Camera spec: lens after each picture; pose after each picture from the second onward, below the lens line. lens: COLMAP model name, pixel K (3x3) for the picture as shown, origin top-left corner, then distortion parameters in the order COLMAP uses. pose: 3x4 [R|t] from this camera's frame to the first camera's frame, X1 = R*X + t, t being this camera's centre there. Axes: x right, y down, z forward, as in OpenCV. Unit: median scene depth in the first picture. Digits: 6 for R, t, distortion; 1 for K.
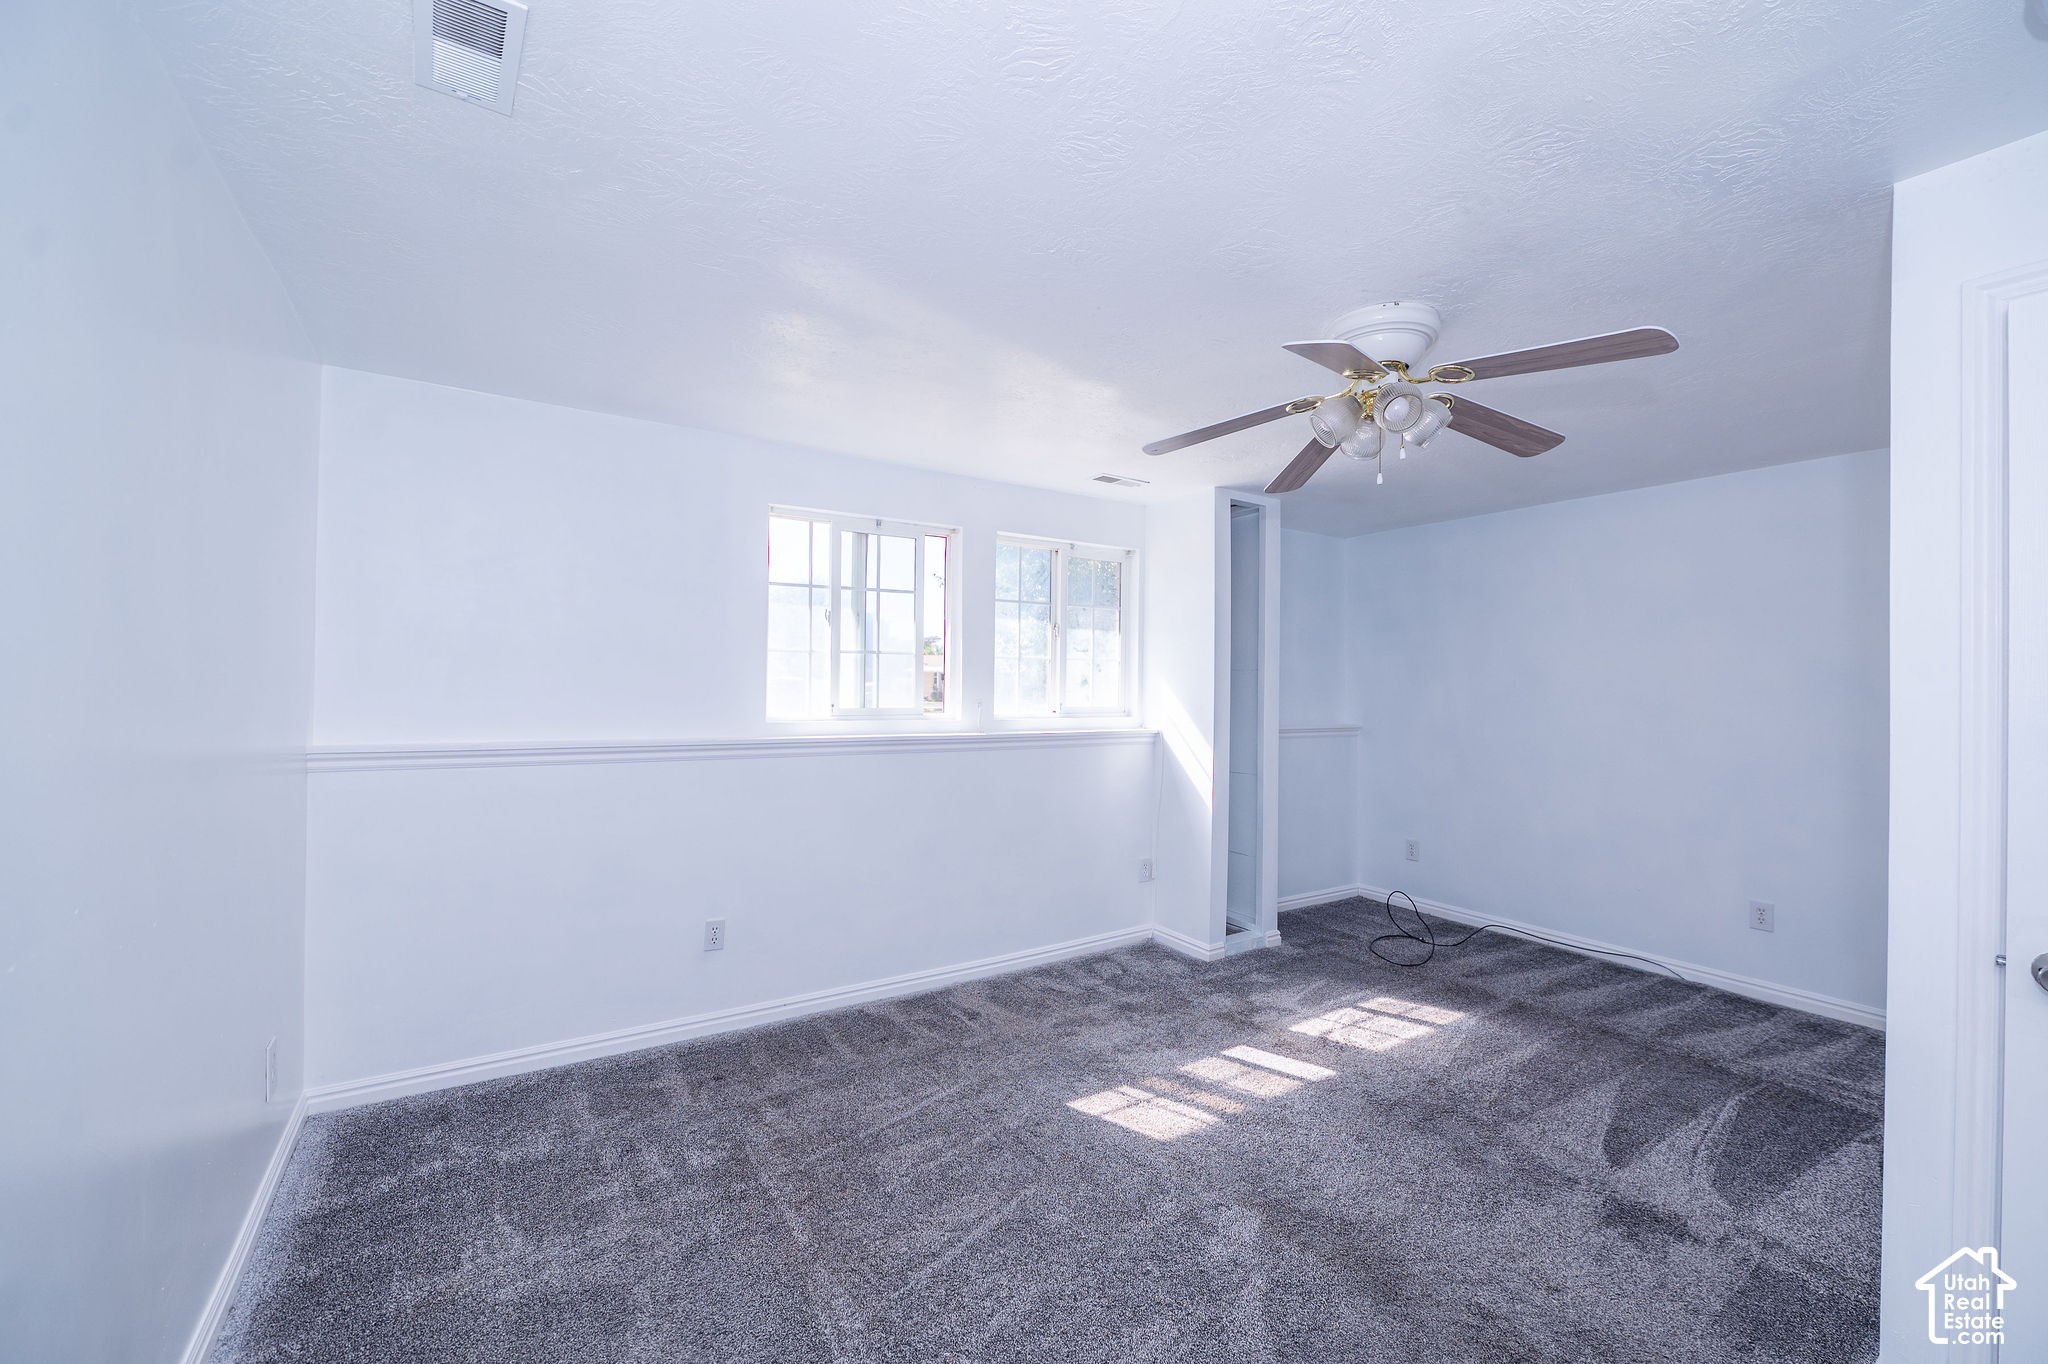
lens RADIAL K [[809.2, 0, 1025.9], [0, 809.2, 677.6], [0, 0, 1]] dist [-0.011908, -0.000473]
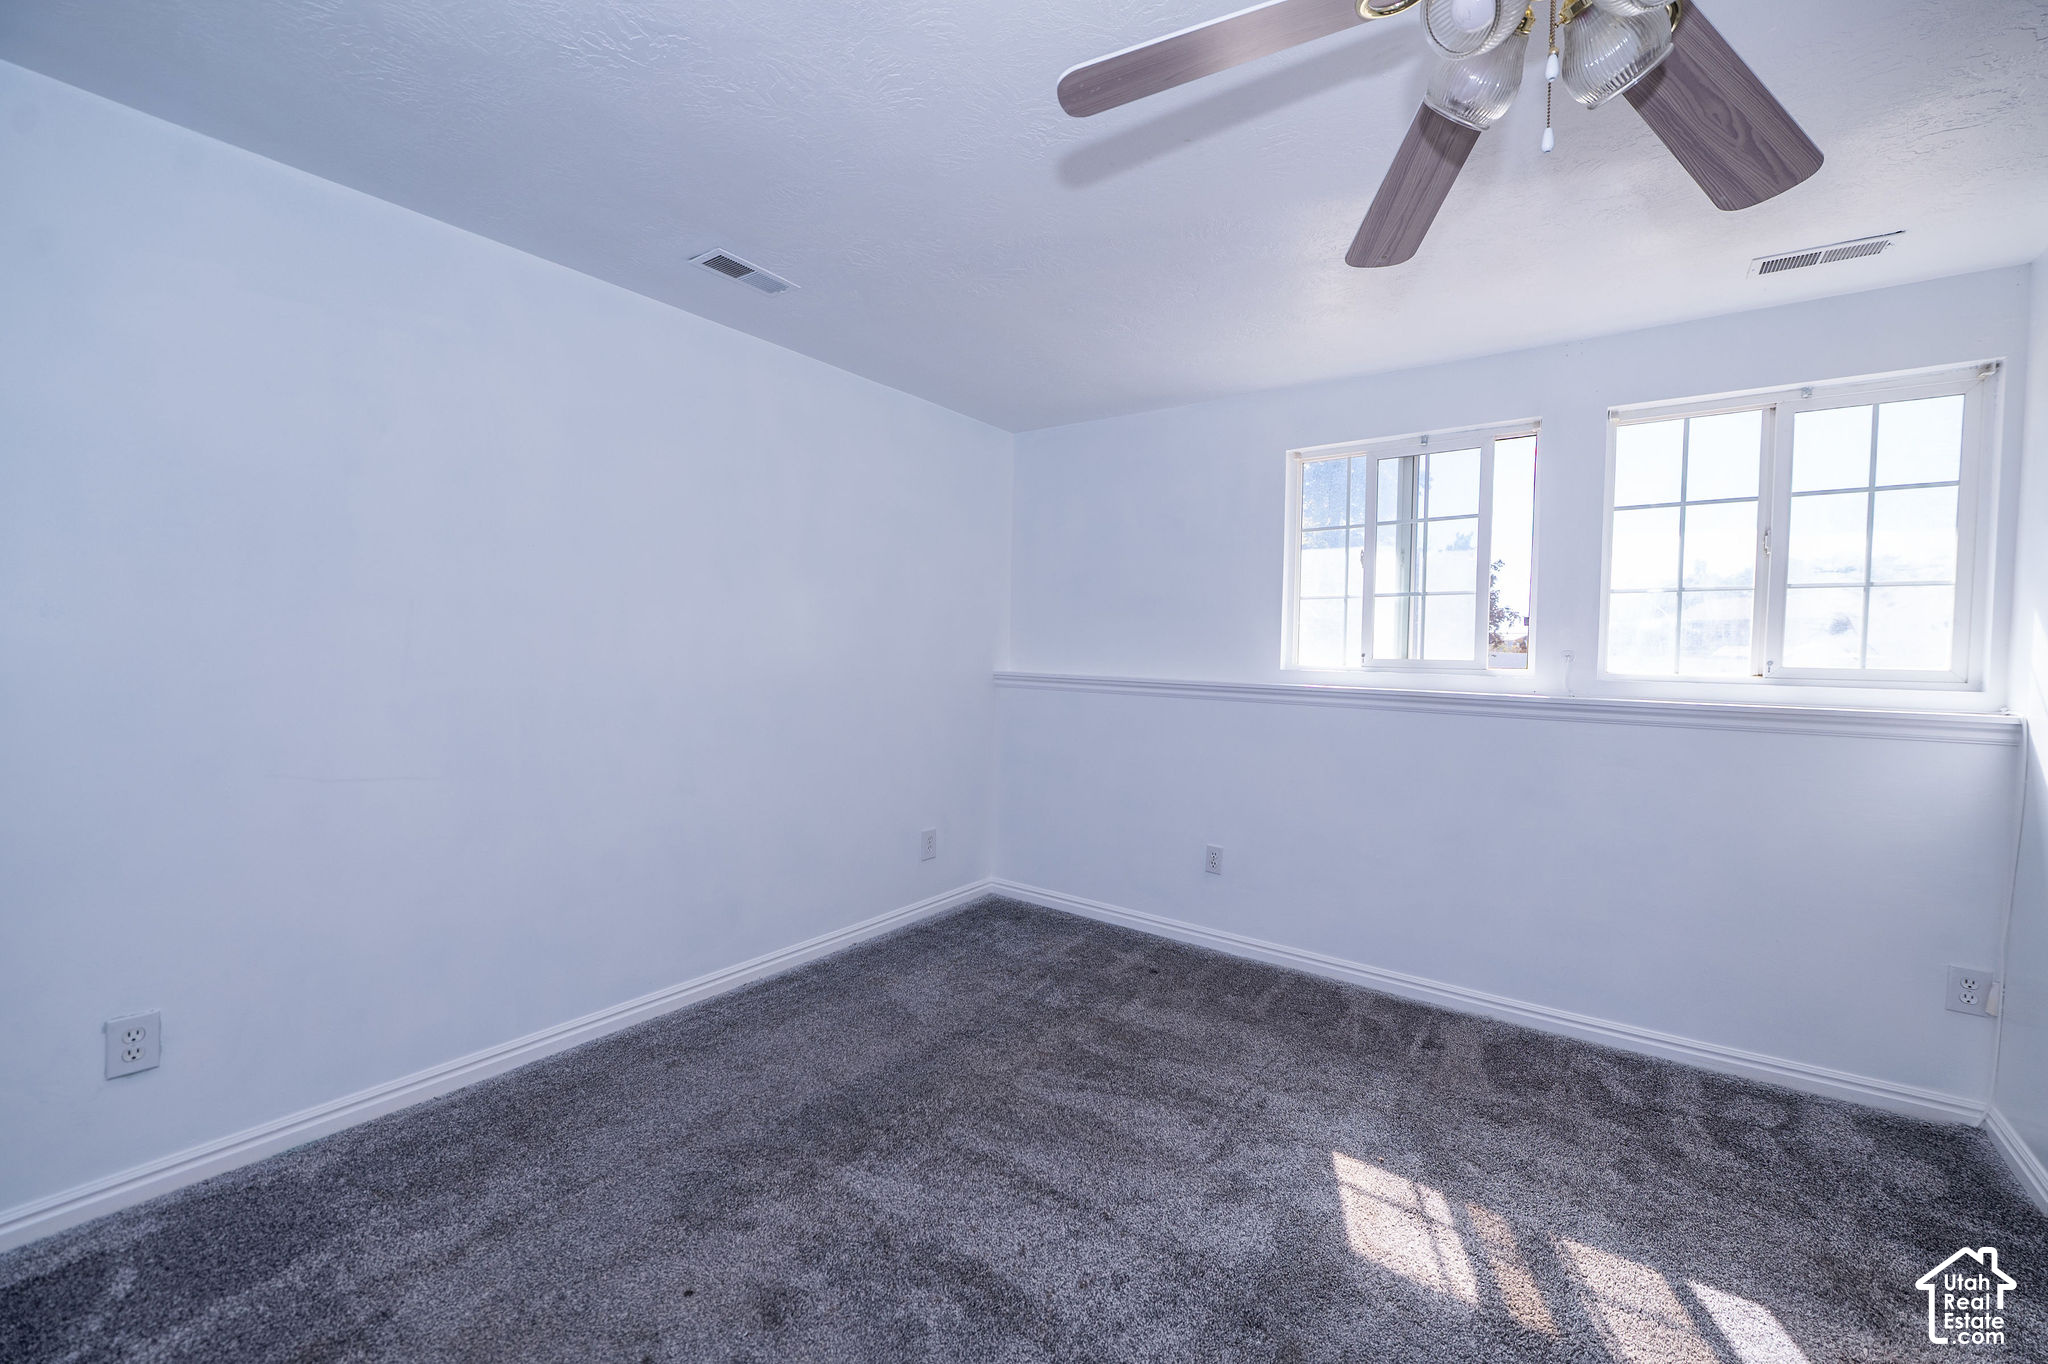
lens RADIAL K [[849.2, 0, 1021.7], [0, 849.2, 649.4], [0, 0, 1]] dist [-0.011186, -0.000224]
pose [[0.340355, 0.010229, -0.940241, 0.524082], [0.007908, 0.999874, 0.013740, 0.011958], [0.940264, -0.012112, 0.340232, 0.310526]]
